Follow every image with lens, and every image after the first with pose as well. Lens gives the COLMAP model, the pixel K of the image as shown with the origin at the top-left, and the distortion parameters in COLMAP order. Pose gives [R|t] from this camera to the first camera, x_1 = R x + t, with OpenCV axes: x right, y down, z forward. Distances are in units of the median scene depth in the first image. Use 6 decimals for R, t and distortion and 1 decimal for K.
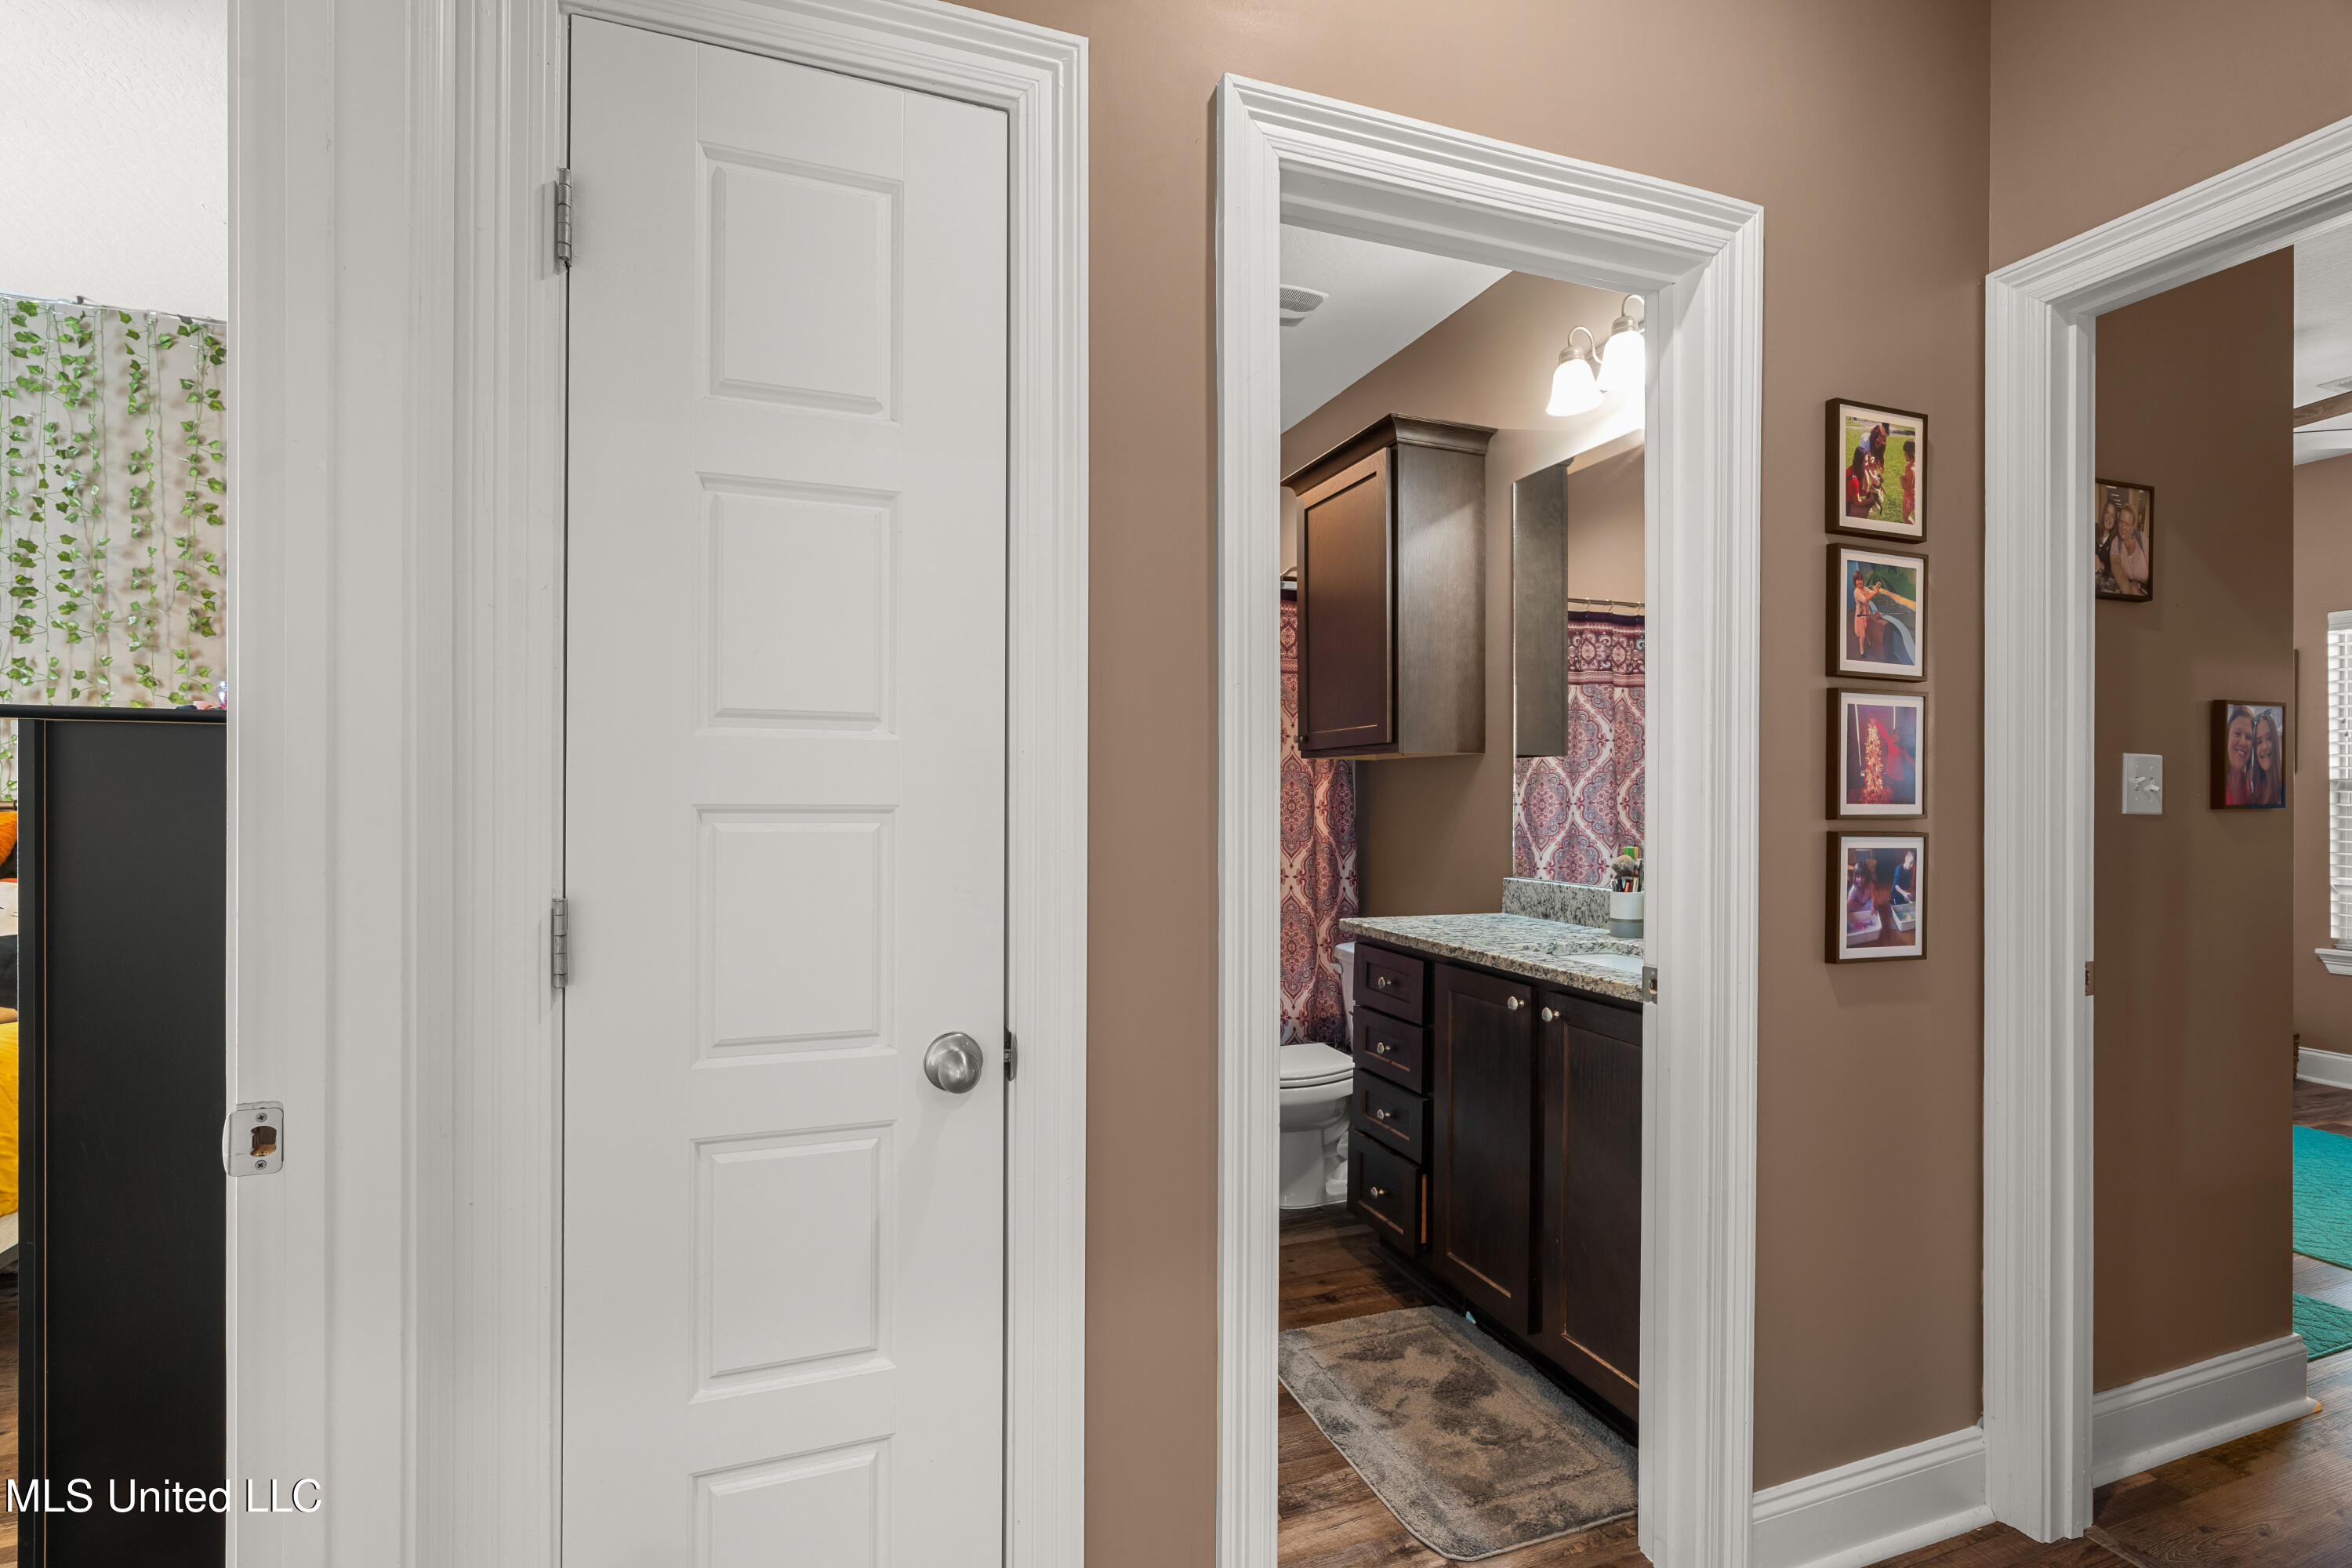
lens RADIAL K [[1059.5, 0, 1177.3], [0, 1059.5, 796.2], [0, 0, 1]] dist [-0.001049, 0.000014]
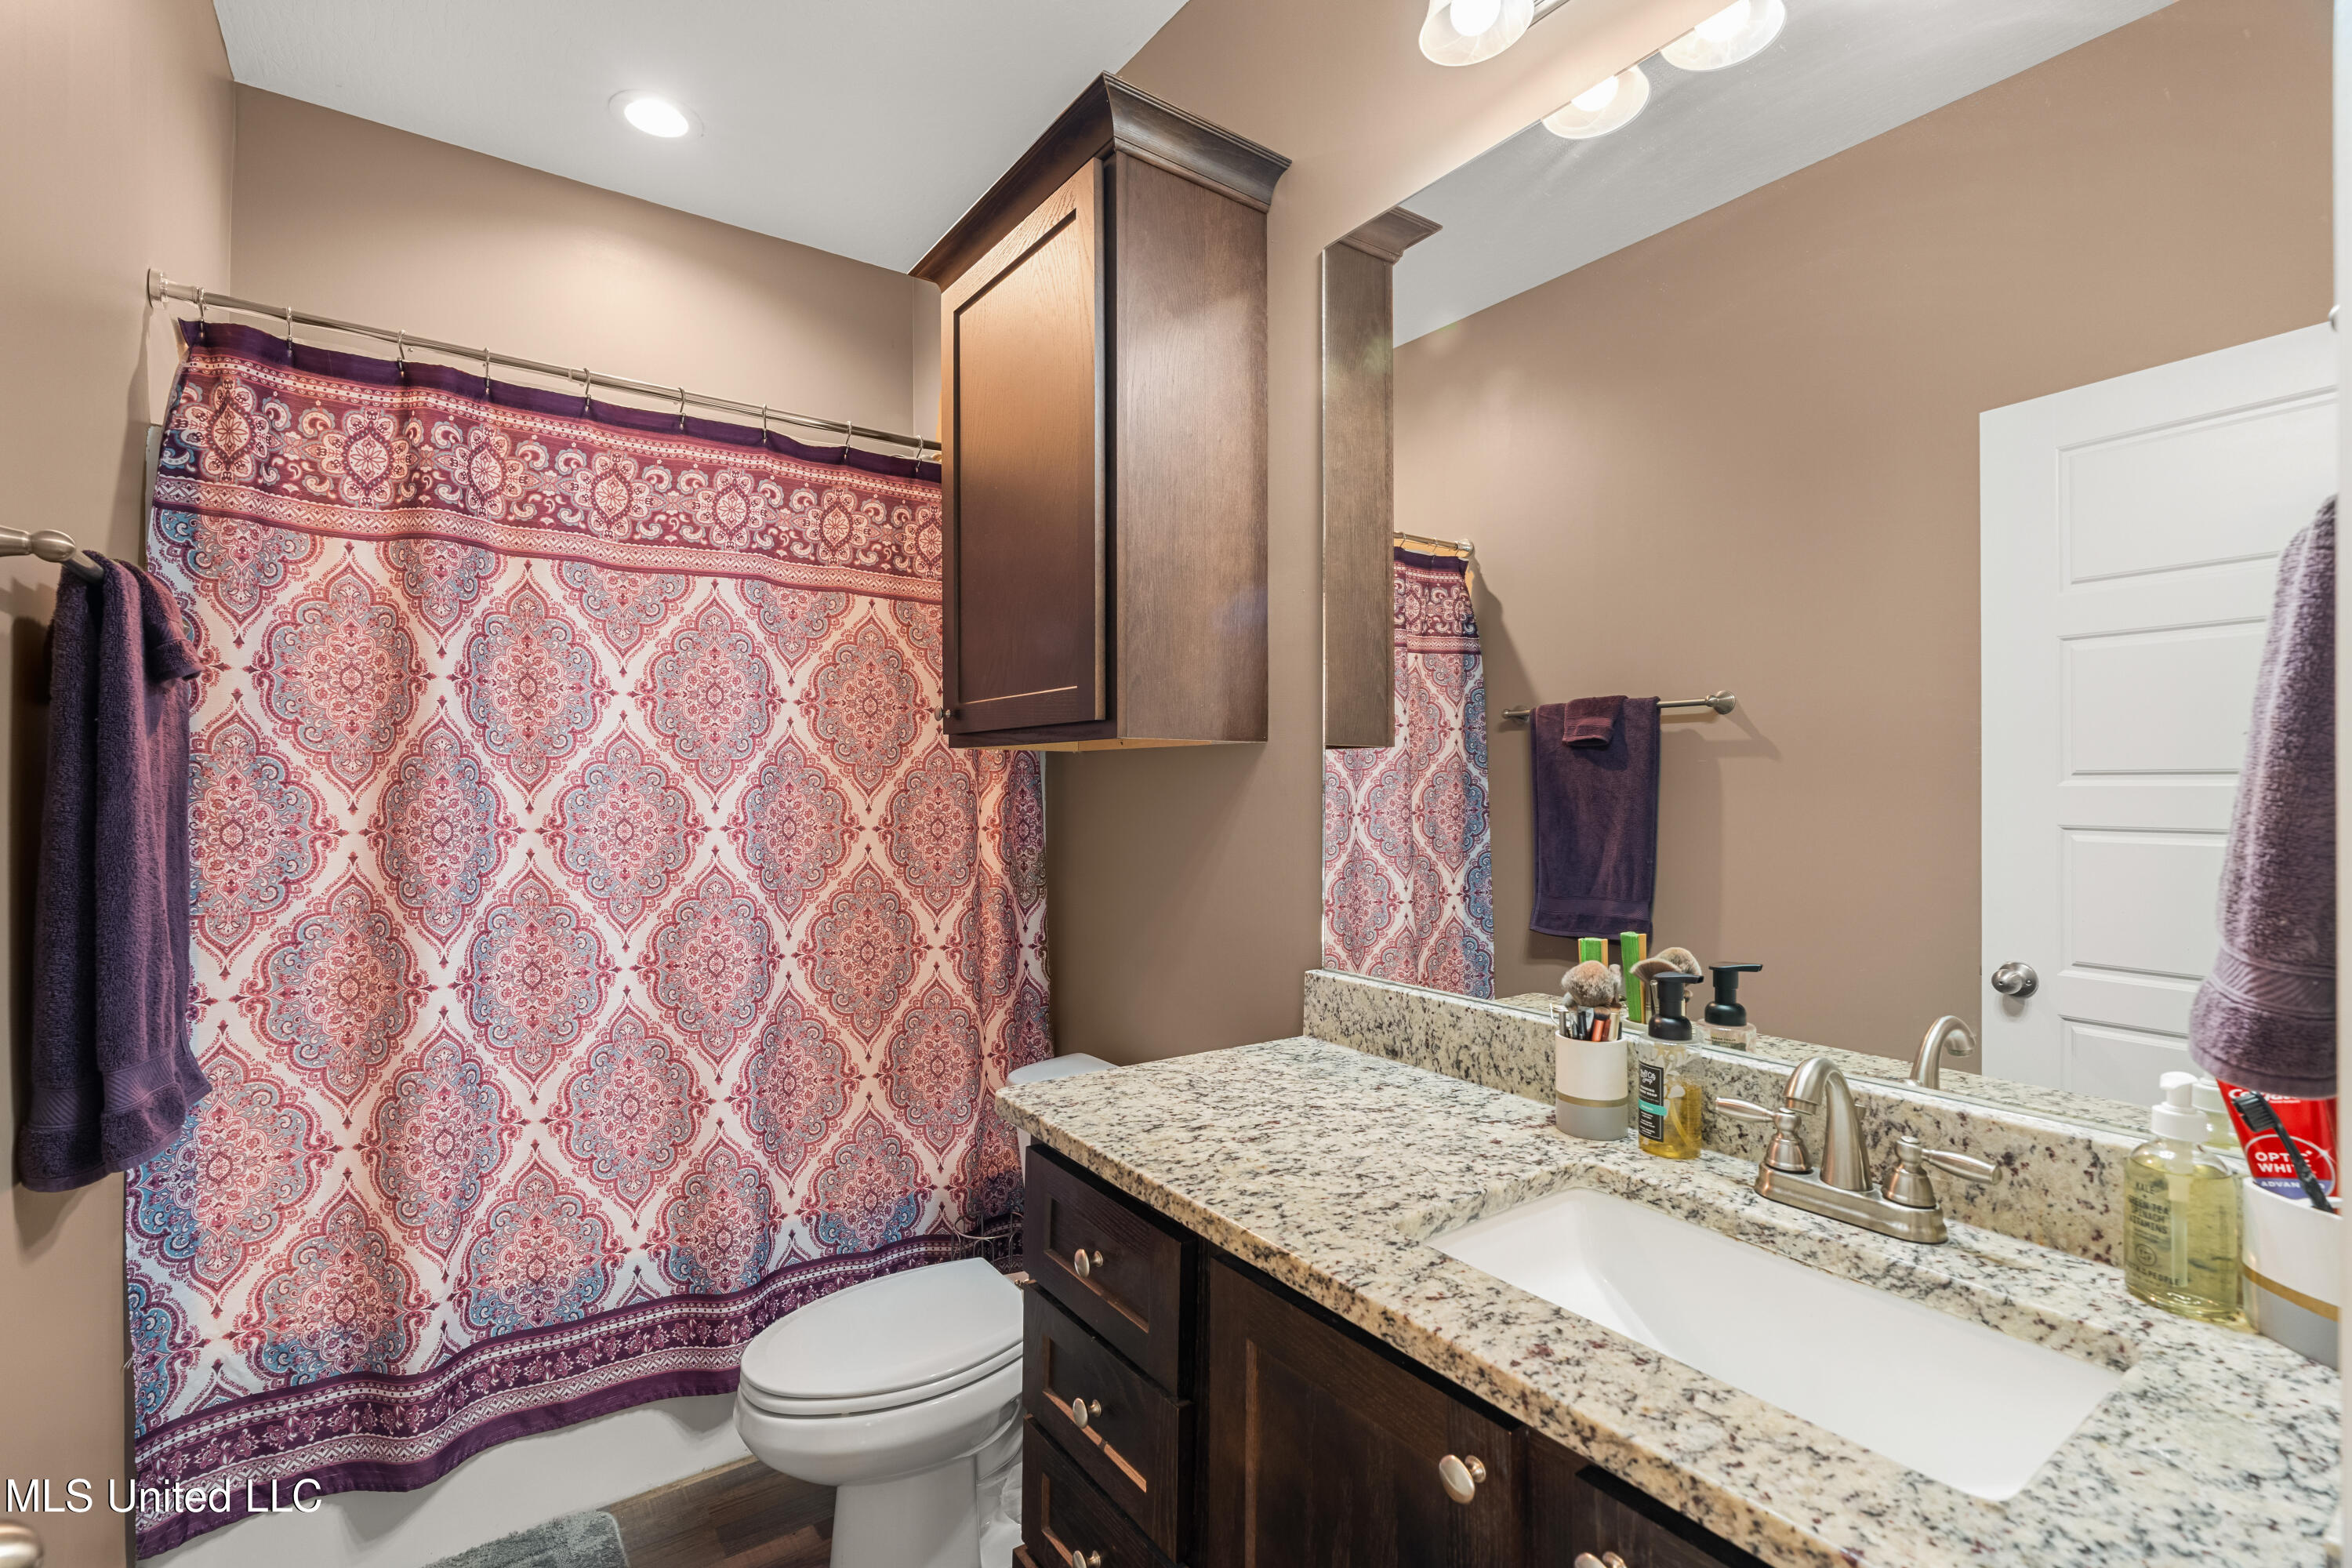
lens RADIAL K [[1053.3, 0, 1176.0], [0, 1053.3, 784.0], [0, 0, 1]] dist [-0.002140, 0.000543]
pose [[0.963727, -0.000812, 0.266889, 0.094716], [0.000413, 0.999999, 0.001552, -0.019240], [-0.266890, -0.001385, 0.963726, 0.475195]]
